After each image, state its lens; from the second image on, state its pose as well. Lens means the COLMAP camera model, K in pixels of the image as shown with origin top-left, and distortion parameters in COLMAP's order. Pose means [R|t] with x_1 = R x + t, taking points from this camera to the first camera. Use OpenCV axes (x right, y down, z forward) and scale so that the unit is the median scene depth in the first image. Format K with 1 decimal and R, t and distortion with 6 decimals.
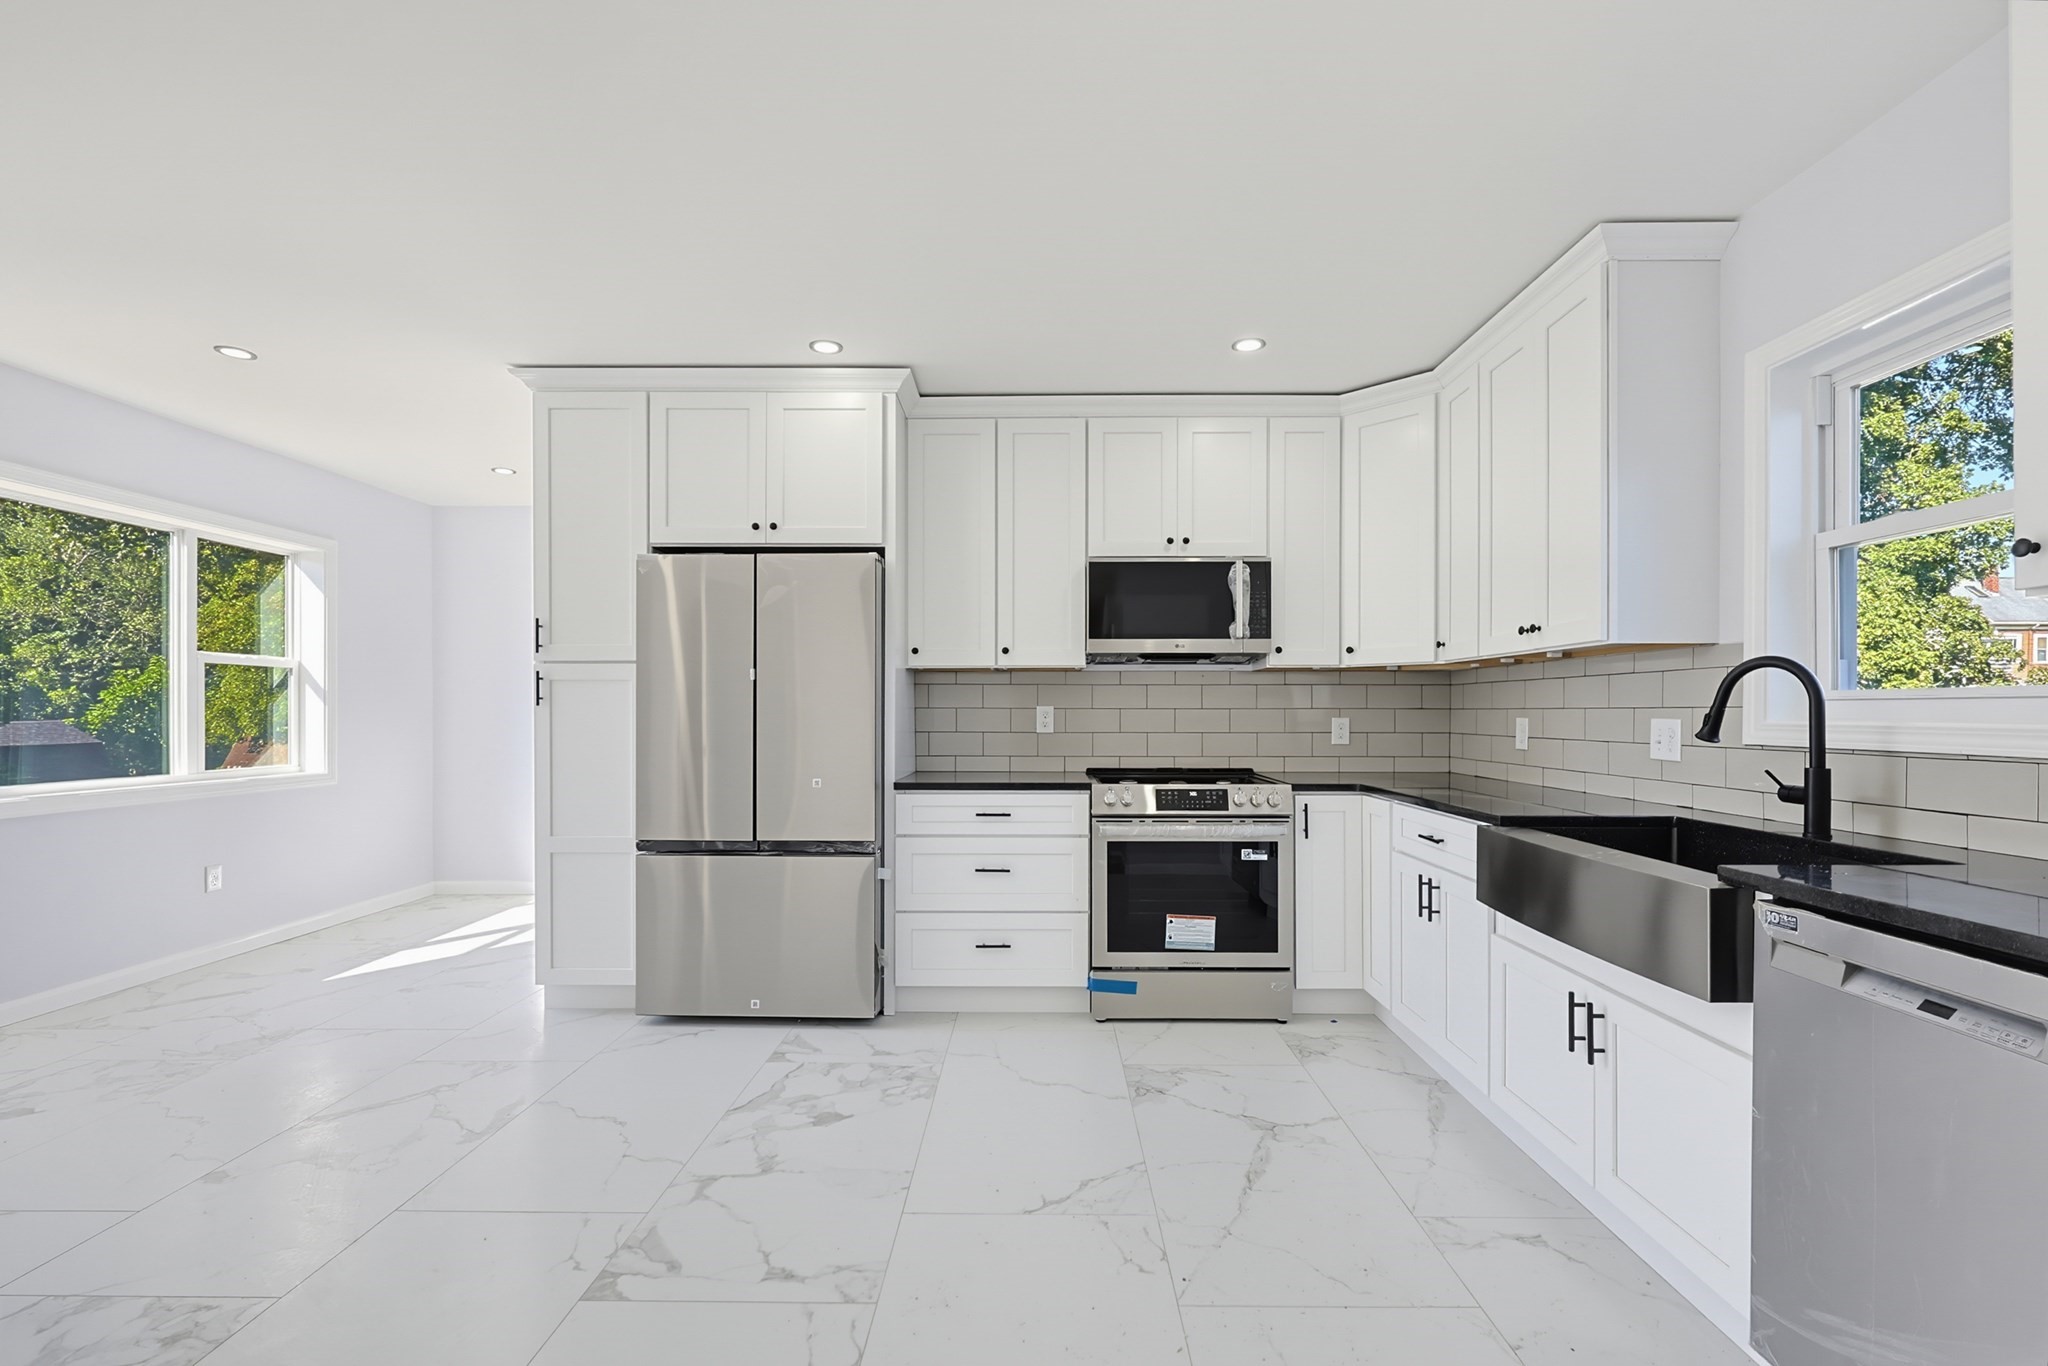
lens RADIAL K [[876.6, 0, 1040.6], [0, 876.6, 711.4], [0, 0, 1]] dist [-0.000688, -0.000022]
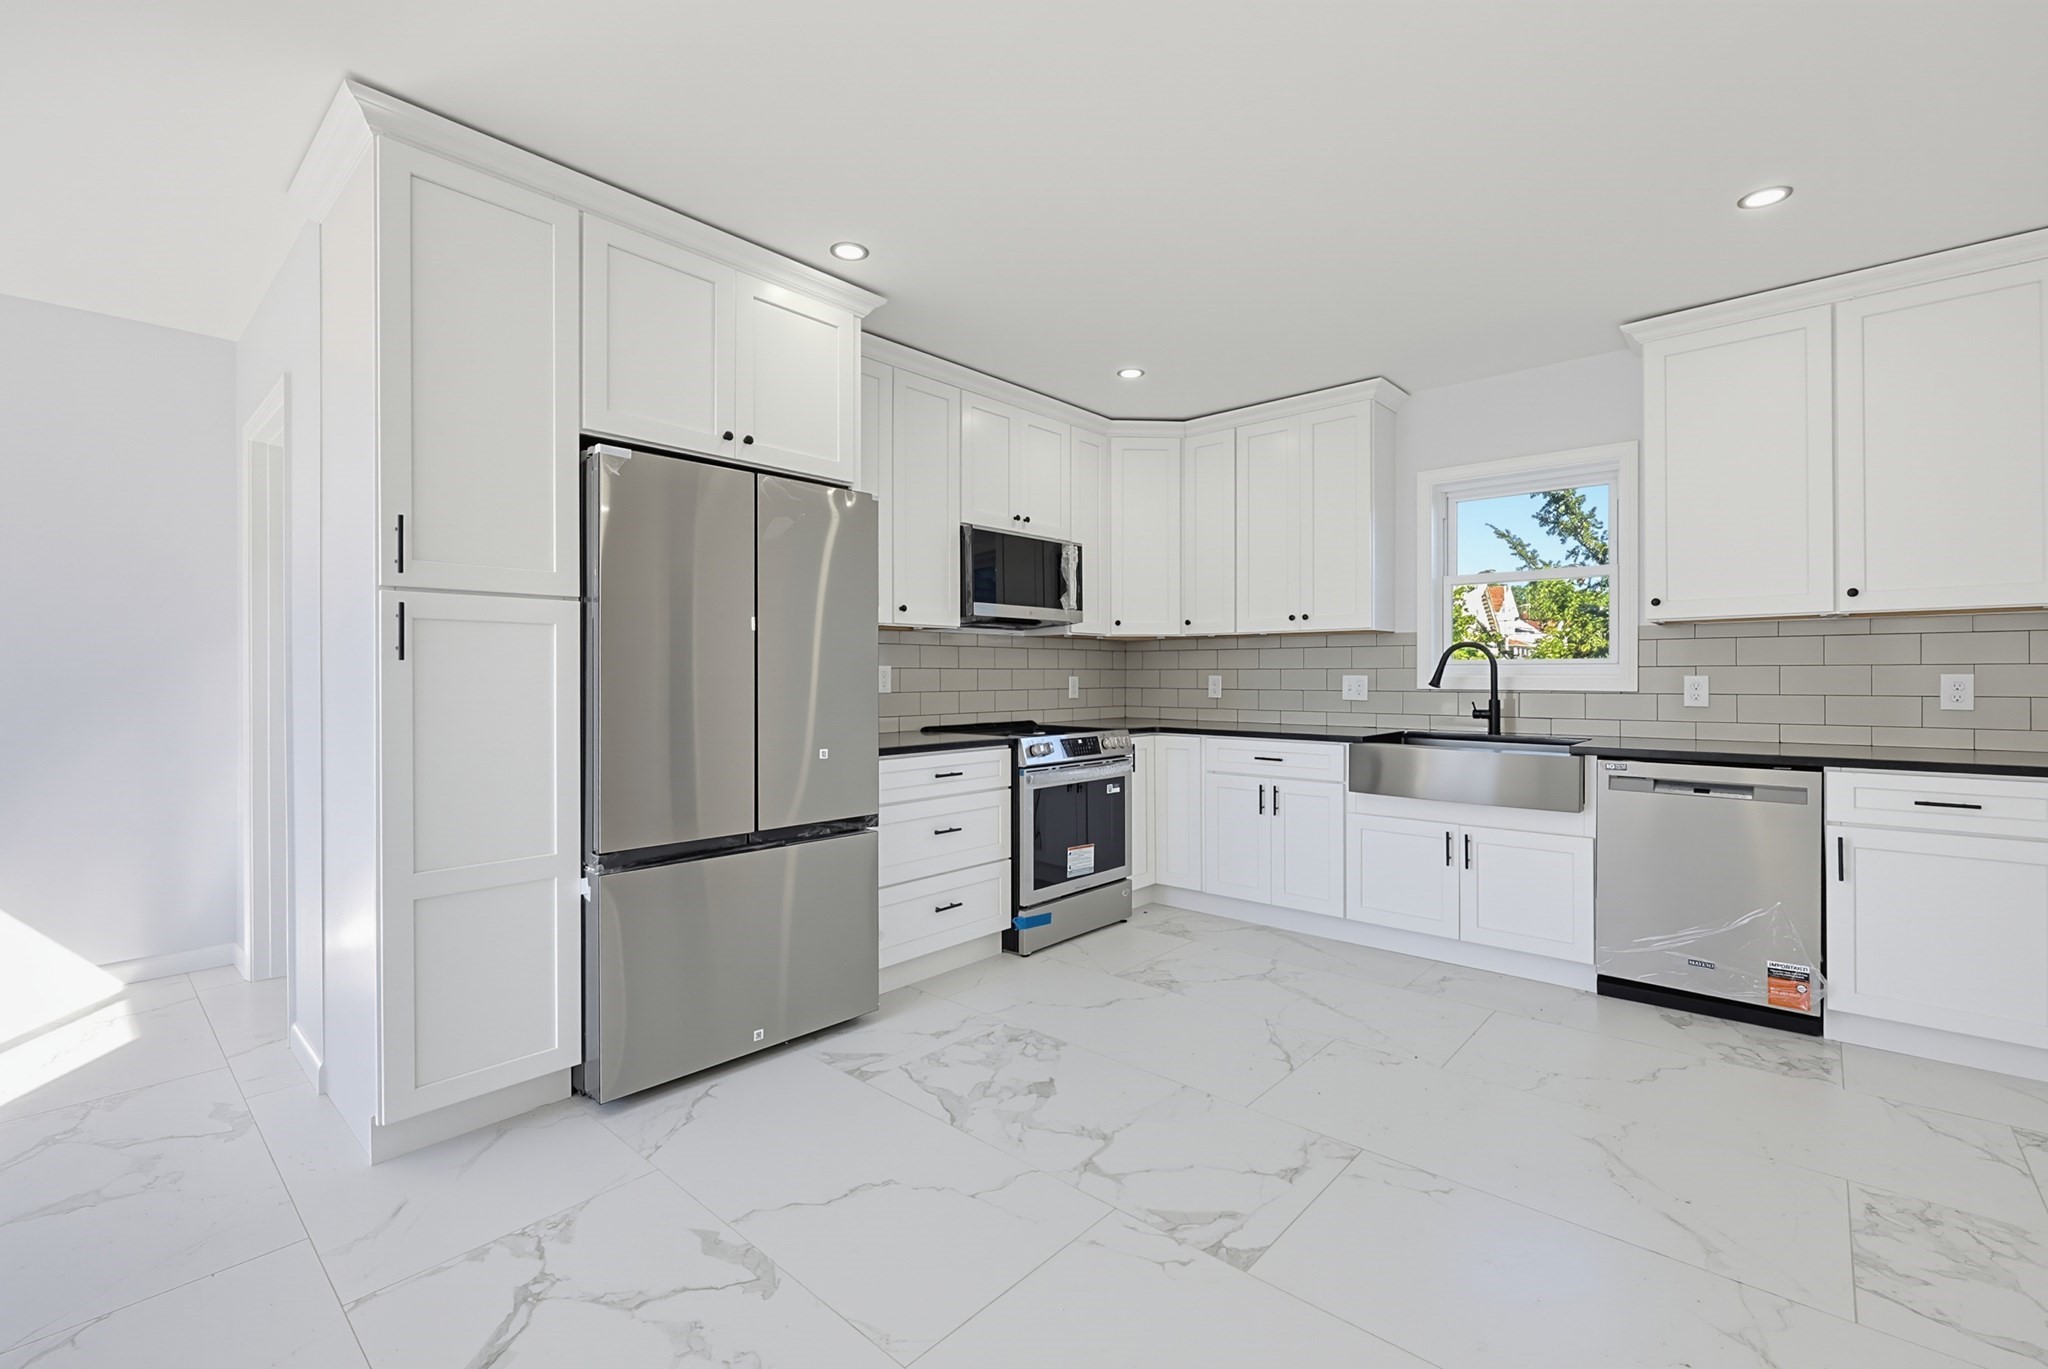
lens RADIAL K [[871.5, 0, 1026.6], [0, 871.5, 674.9], [0, 0, 1]] dist [-0.001400, 0.000173]
pose [[0.667350, -0.001893, 0.744741, -0.738665], [0.000416, 0.999998, 0.002169, 0.002583], [-0.744744, -0.001138, 0.667350, 0.279883]]
